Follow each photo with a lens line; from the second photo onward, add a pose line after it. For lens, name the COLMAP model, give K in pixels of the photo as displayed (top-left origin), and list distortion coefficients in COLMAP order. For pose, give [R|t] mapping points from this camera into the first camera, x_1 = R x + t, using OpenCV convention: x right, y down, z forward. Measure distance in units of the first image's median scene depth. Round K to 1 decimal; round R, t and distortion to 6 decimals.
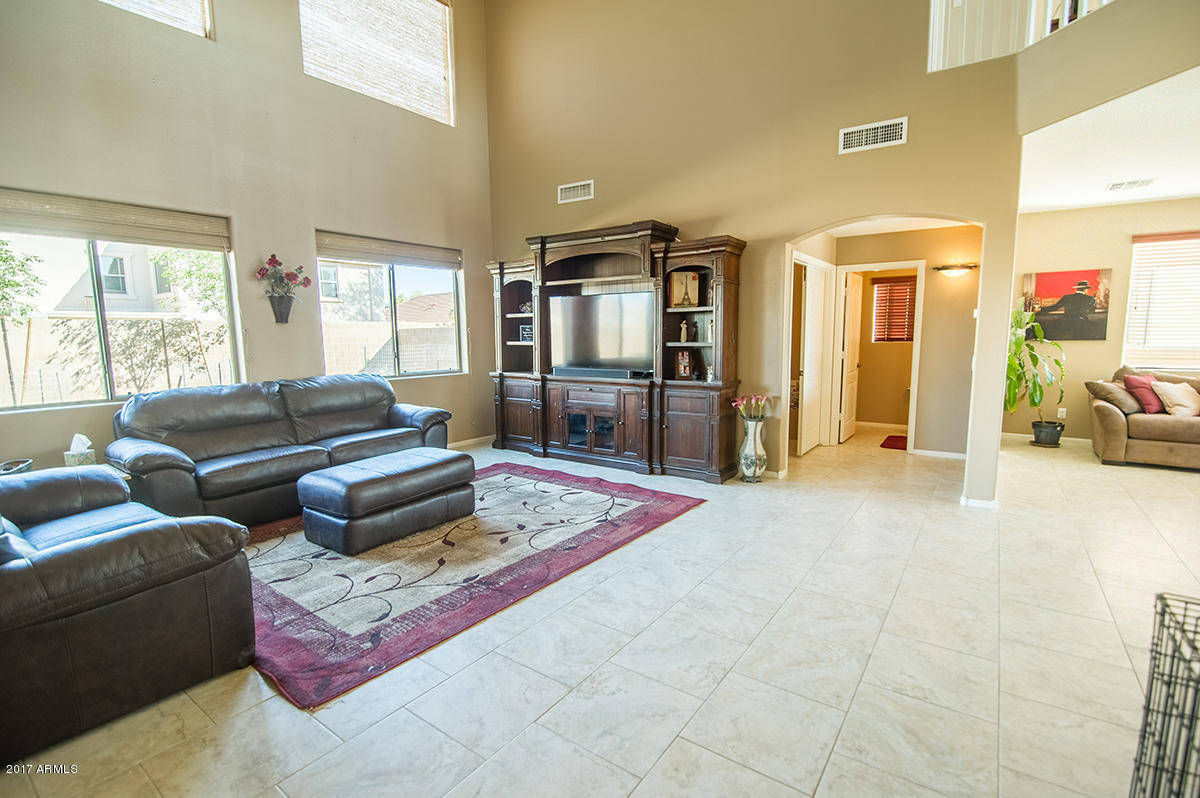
lens RADIAL K [[553.9, 0, 599.8], [0, 553.9, 407.6], [0, 0, 1]] dist [-0.020723, 0.001858]
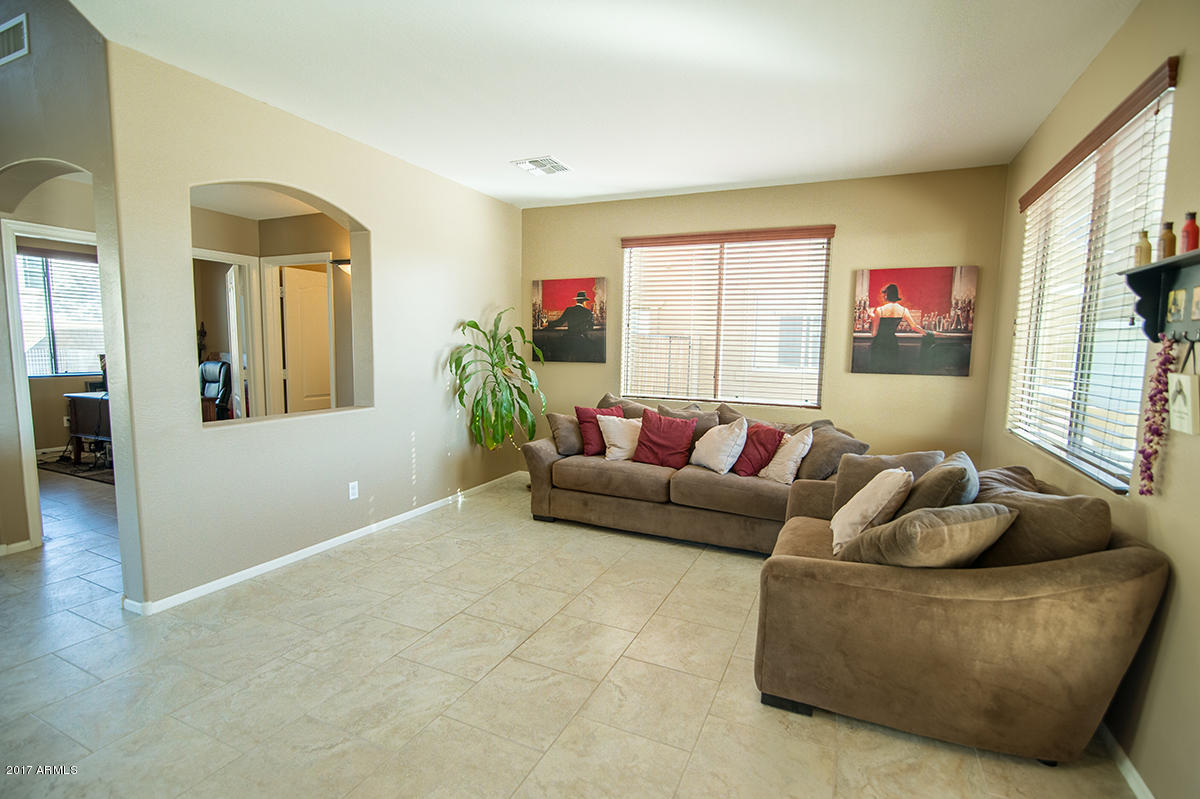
lens RADIAL K [[553.9, 0, 599.8], [0, 553.9, 408.1], [0, 0, 1]] dist [-0.020723, 0.001858]
pose [[0.981250, 0.012274, 0.192349, 1.069530], [-0.007847, 0.999687, -0.023762, -0.048234], [-0.192581, 0.021807, 0.981039, 0.239613]]
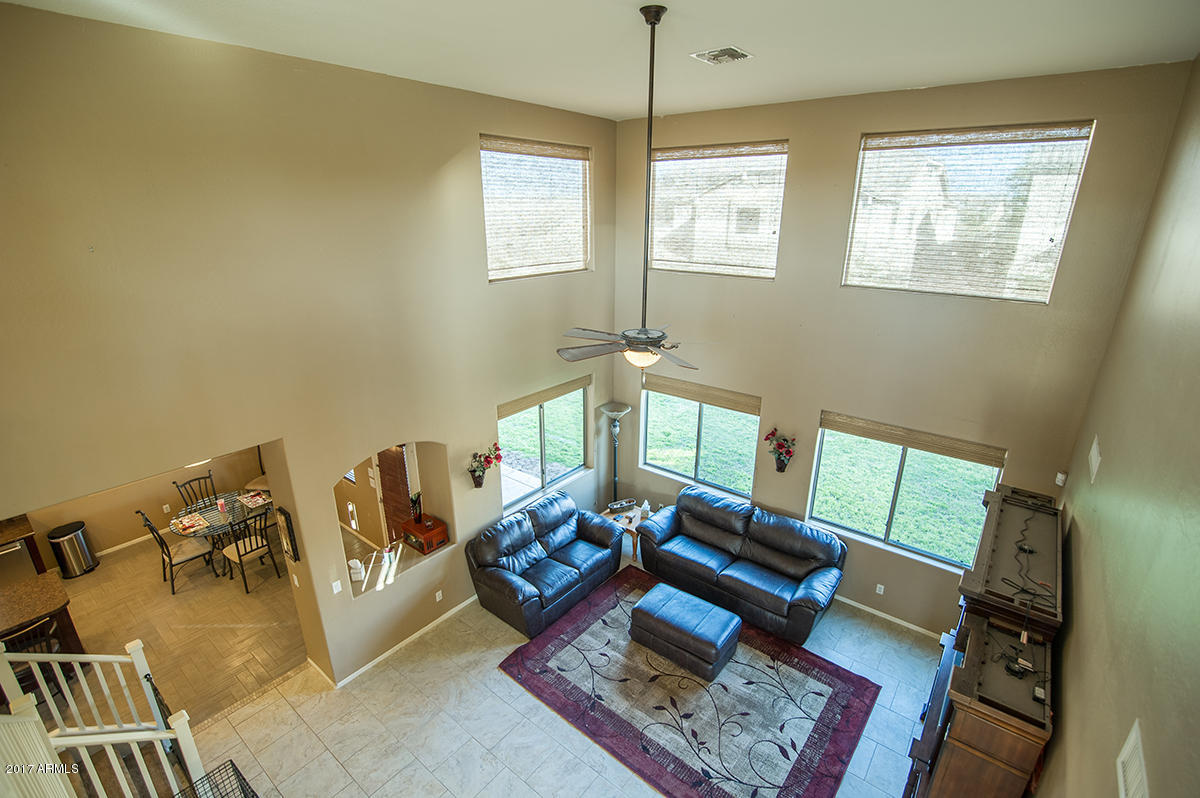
lens RADIAL K [[553.9, 0, 599.8], [0, 553.9, 407.6], [0, 0, 1]] dist [-0.020723, 0.001858]
pose [[-0.053817, 0.349103, -0.935538, 0.759515], [-0.133484, 0.925971, 0.353212, -0.815806], [0.989589, 0.143888, -0.003233, 0.607755]]
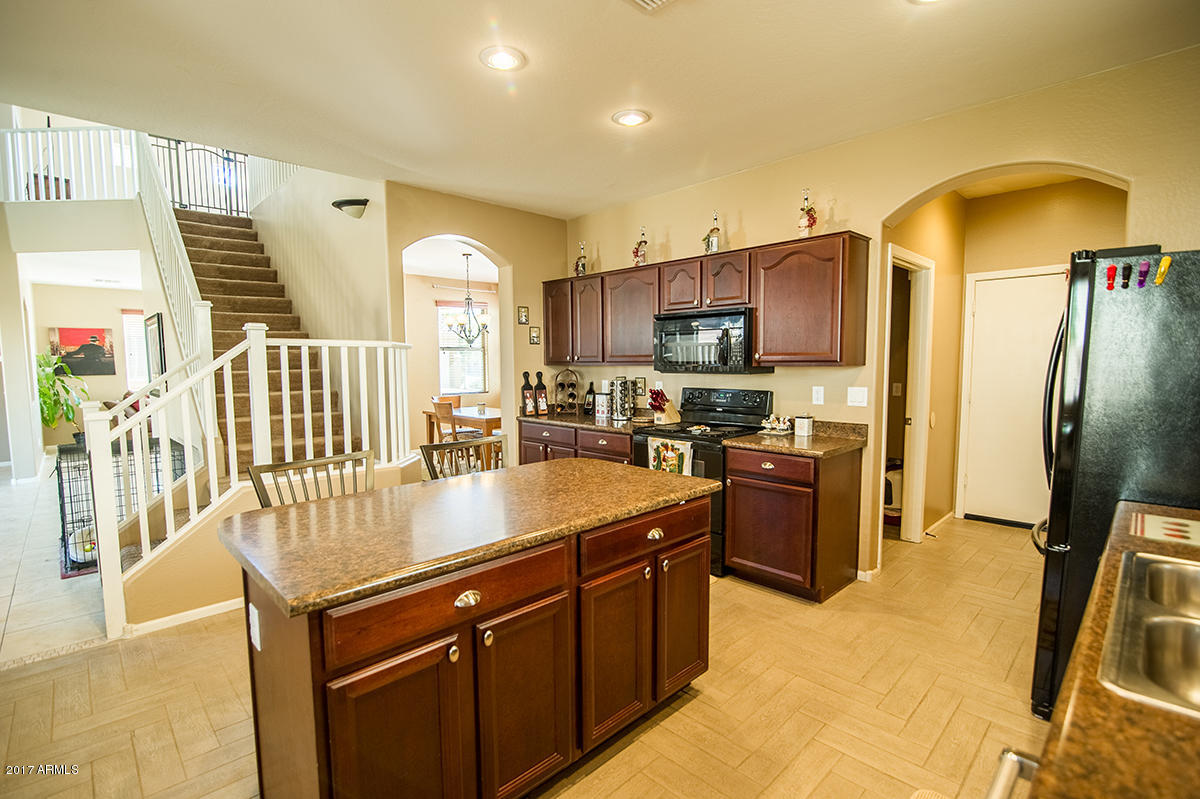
lens RADIAL K [[553.9, 0, 599.8], [0, 553.9, 408.1], [0, 0, 1]] dist [-0.020723, 0.001858]
pose [[0.177300, -0.071248, 0.981574, -0.491709], [0.134752, 0.989740, 0.047501, 0.113632], [-0.974888, 0.123847, 0.185082, -0.856997]]
